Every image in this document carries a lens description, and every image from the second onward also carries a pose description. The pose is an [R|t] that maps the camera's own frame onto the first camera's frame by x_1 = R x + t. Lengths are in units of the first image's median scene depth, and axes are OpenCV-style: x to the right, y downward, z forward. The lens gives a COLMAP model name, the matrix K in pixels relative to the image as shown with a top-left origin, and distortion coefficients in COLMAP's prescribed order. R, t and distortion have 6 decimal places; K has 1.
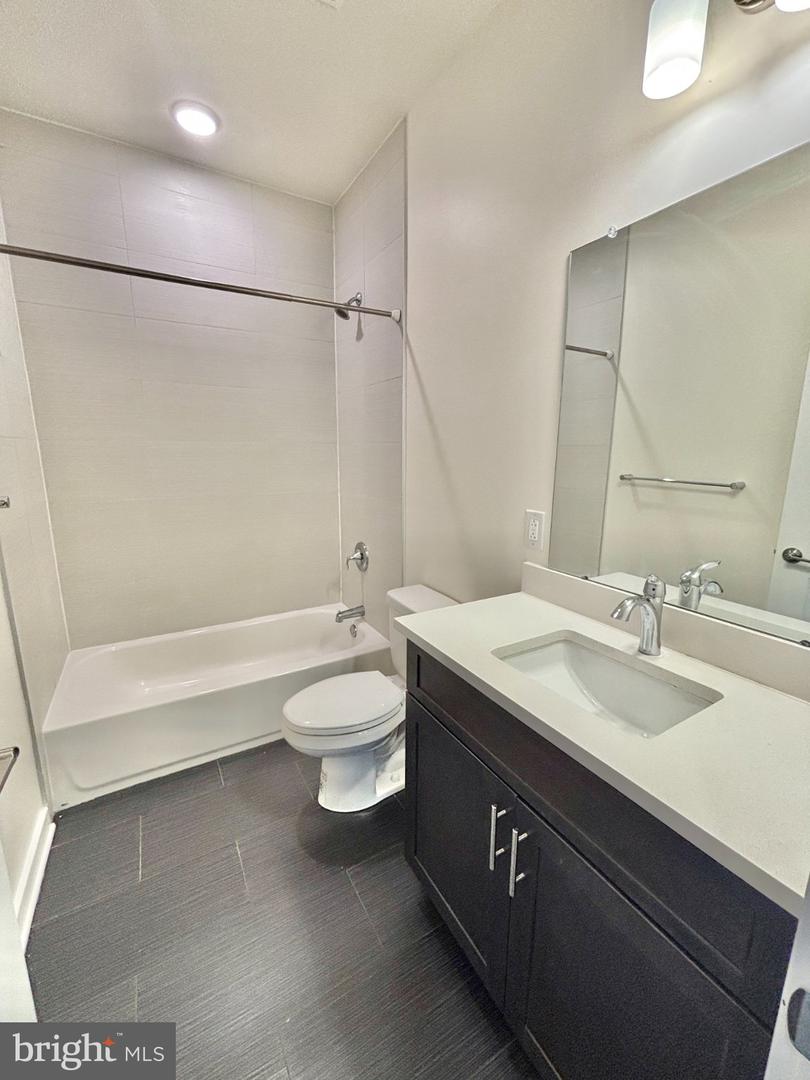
lens RADIAL K [[438.9, 0, 398.9], [0, 438.9, 541.7], [0, 0, 1]] dist [-0.003703, 0.001336]
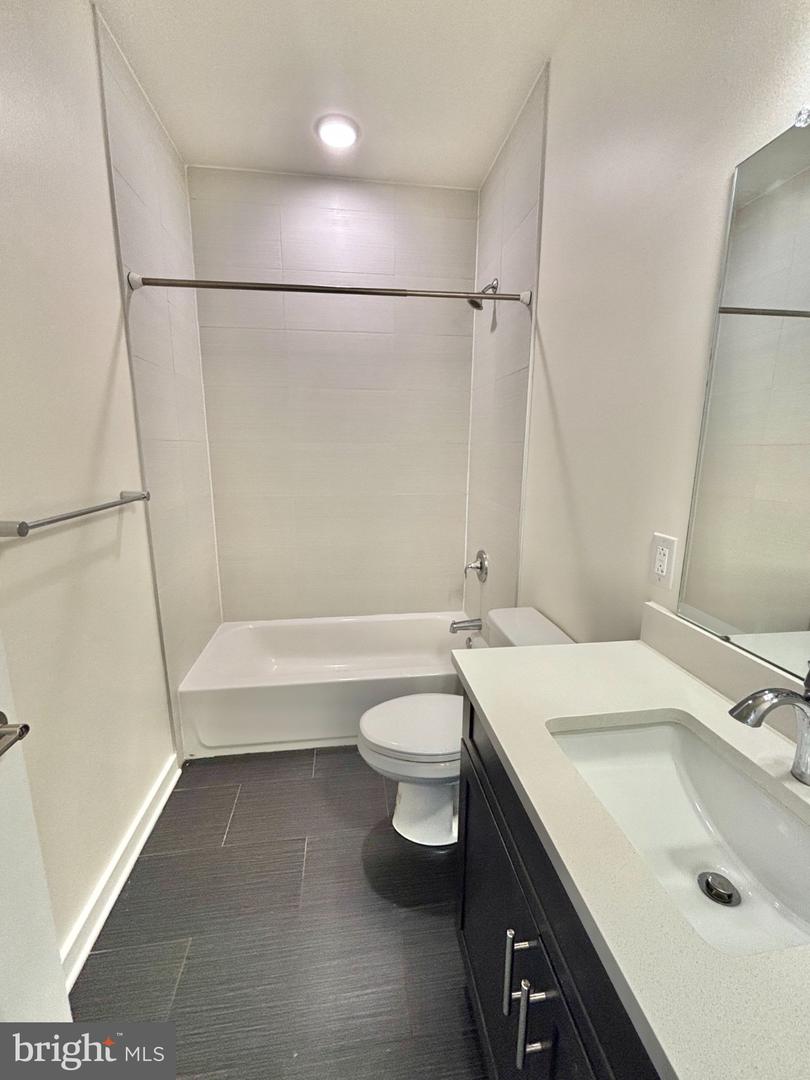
lens RADIAL K [[438.9, 0, 405.1], [0, 438.9, 536.5], [0, 0, 1]] dist [-0.003703, 0.001336]
pose [[0.924221, 0.075900, -0.374239, 0.145378], [-0.078000, 0.996908, 0.009554, -0.033159], [0.373807, 0.020361, 0.927283, 0.116782]]
